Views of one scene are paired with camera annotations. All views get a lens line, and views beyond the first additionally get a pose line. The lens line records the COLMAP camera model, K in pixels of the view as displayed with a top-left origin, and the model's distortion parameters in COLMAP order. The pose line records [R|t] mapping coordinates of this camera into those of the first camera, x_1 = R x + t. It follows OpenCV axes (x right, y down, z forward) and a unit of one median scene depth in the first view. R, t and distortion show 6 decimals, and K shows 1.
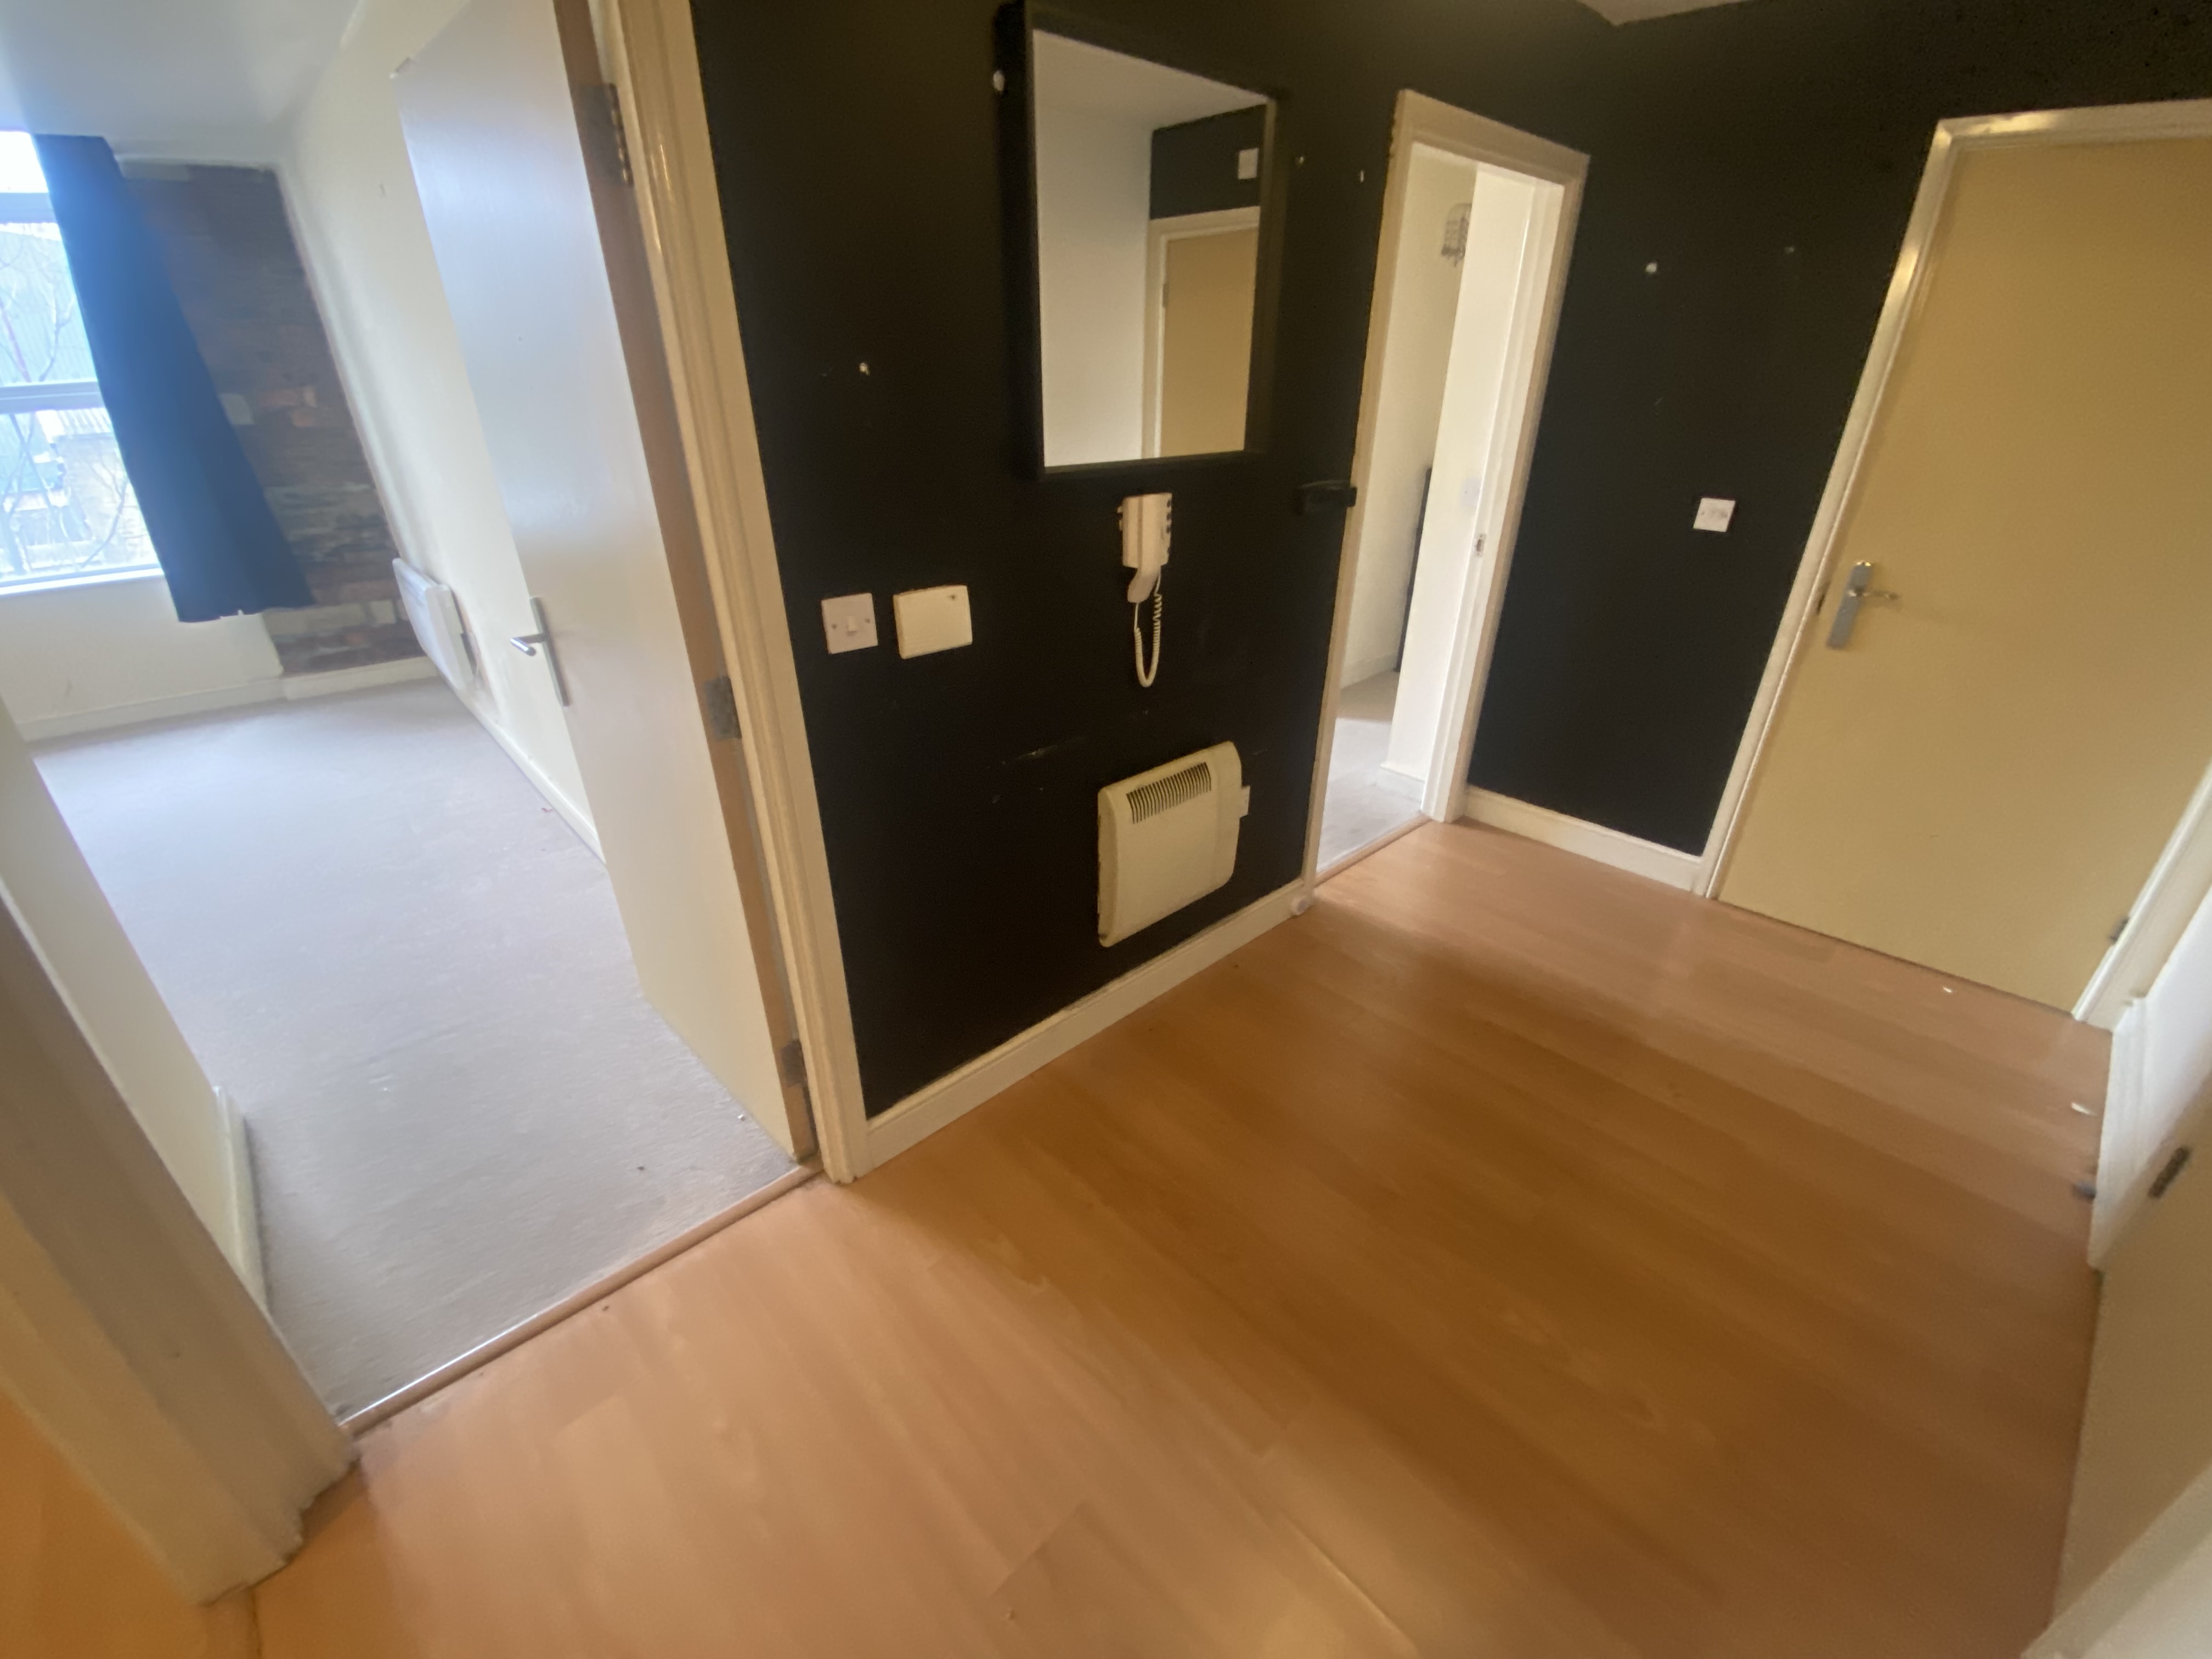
lens RADIAL K [[911.0, 0, 1101.9], [0, 911.0, 843.7], [0, 0, 1]] dist [0.023316, -0.021478]
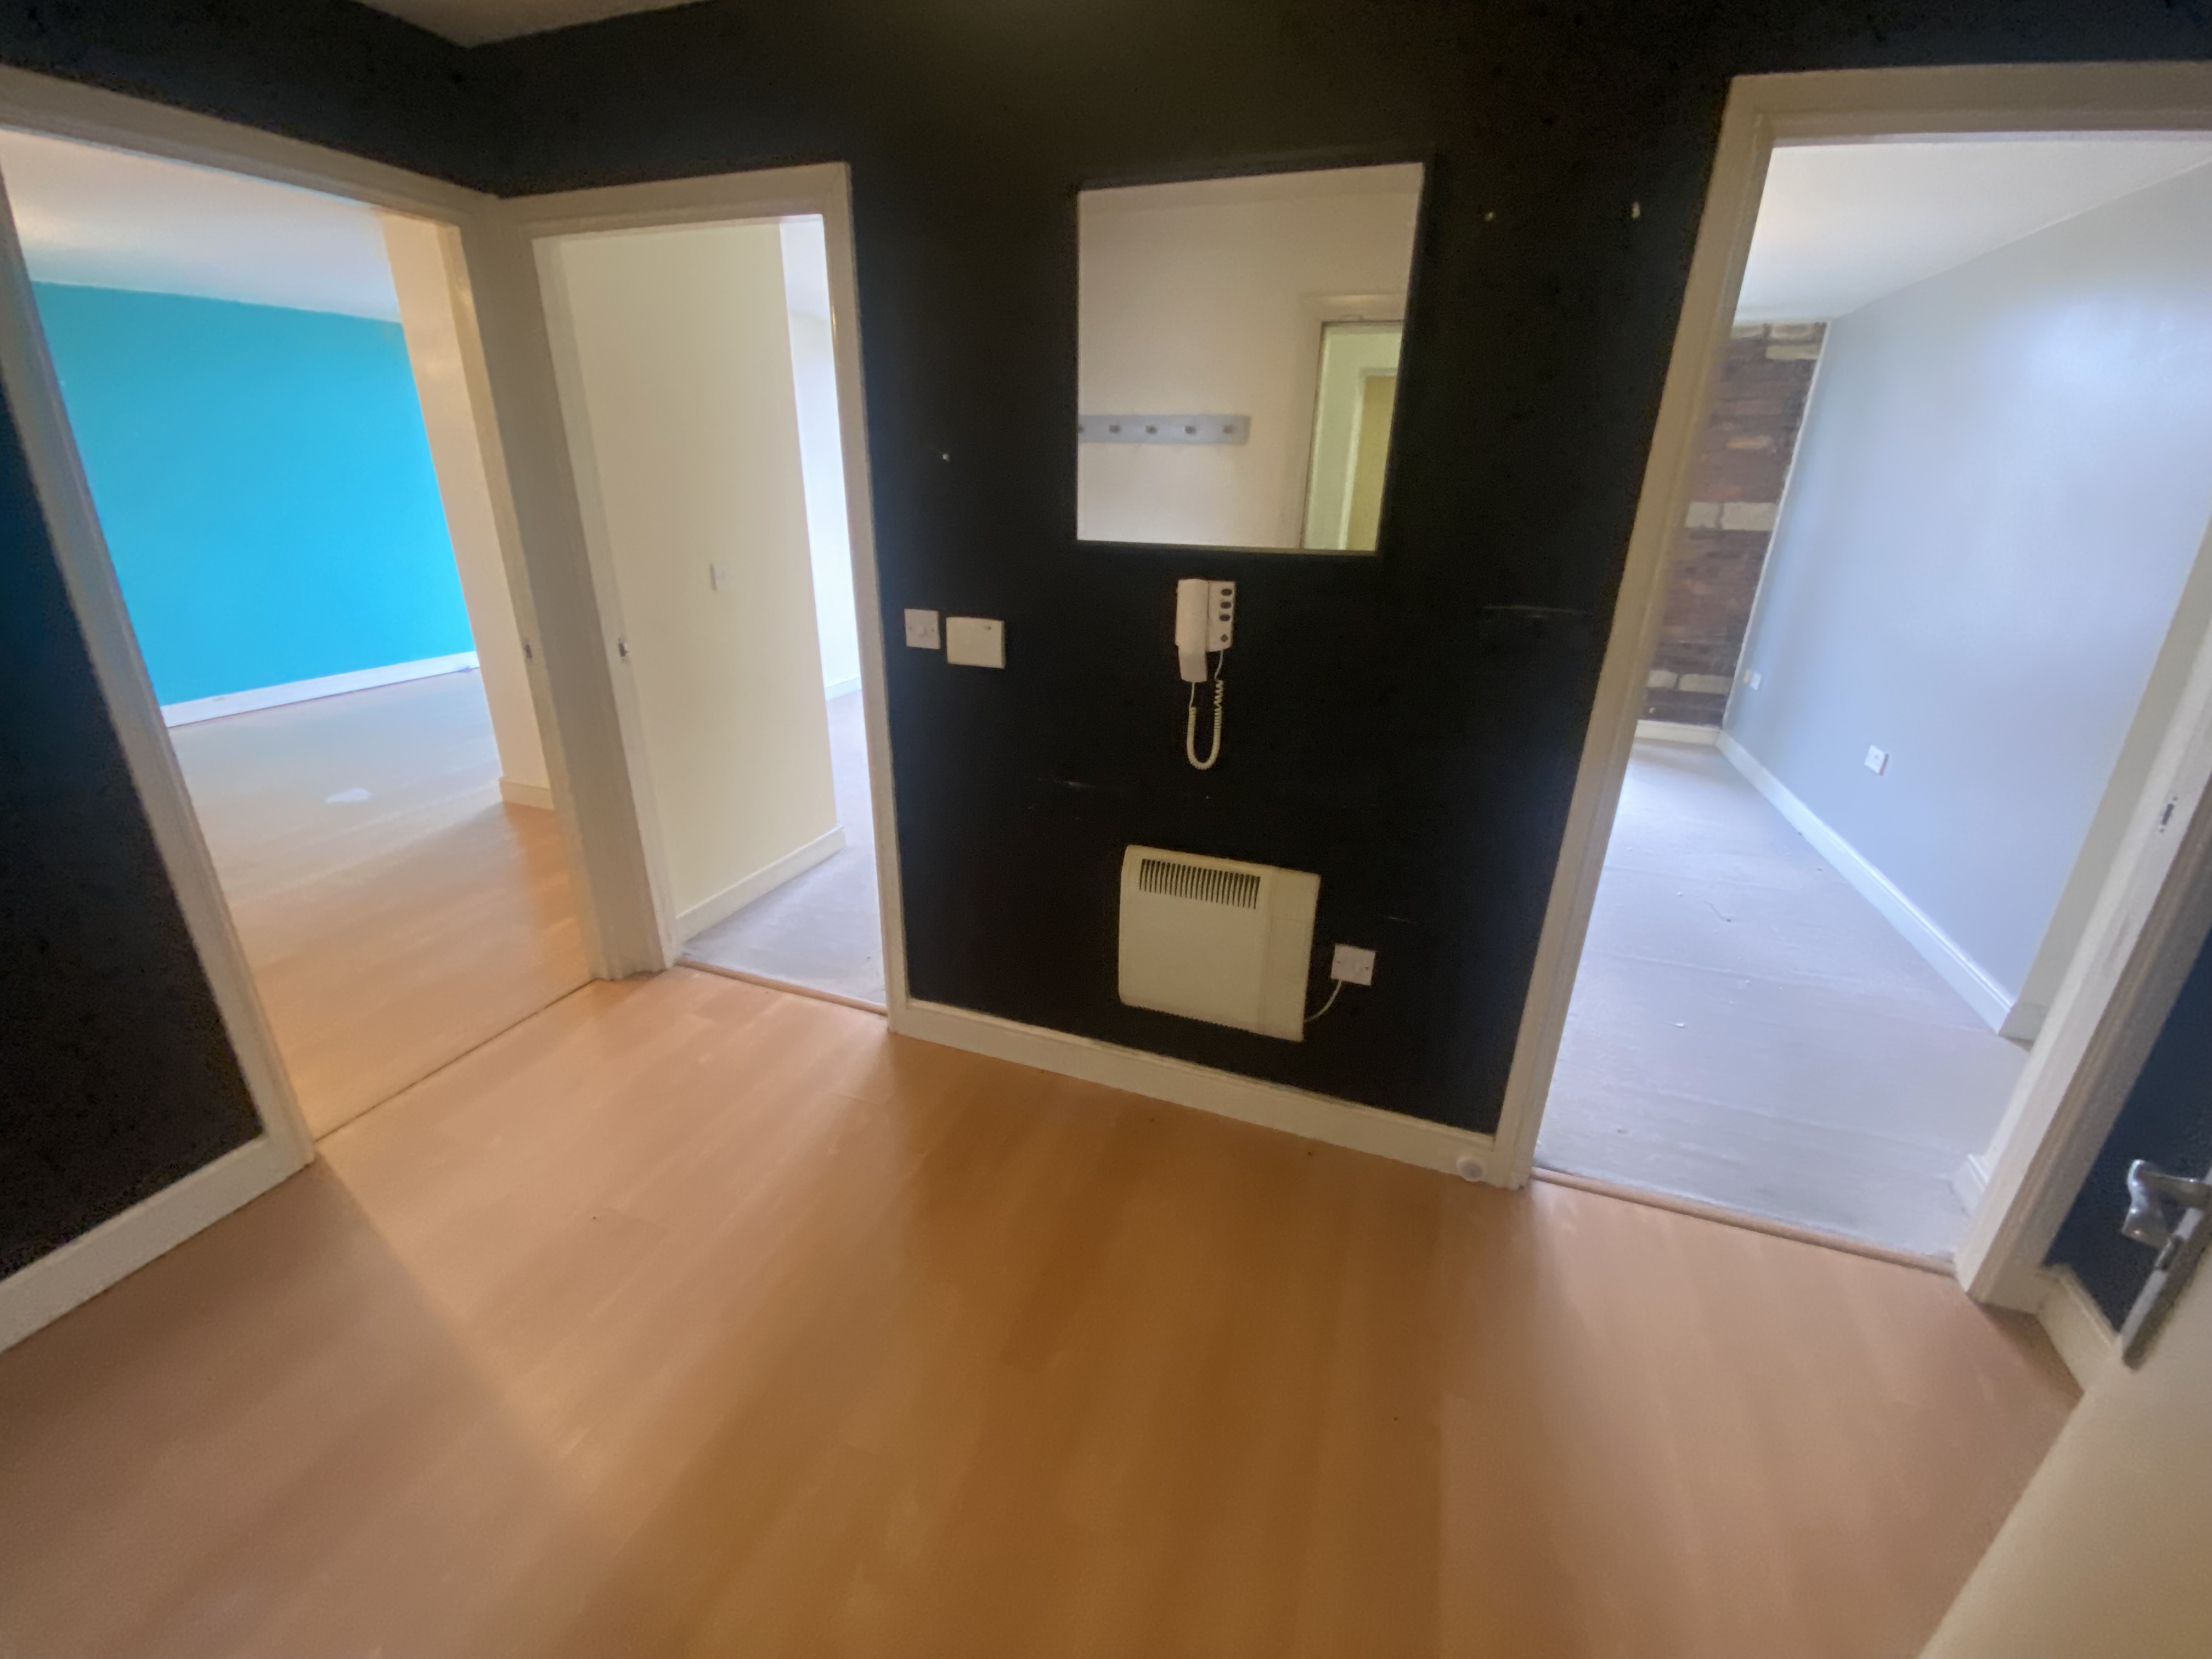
lens RADIAL K [[911.0, 0, 1101.9], [0, 911.0, 843.7], [0, 0, 1]] dist [0.023316, -0.021478]
pose [[0.438857, 0.339583, -0.831918, 0.910409], [-0.427959, 0.893078, 0.138789, -0.205837], [0.790098, 0.295118, 0.537261, 0.439975]]
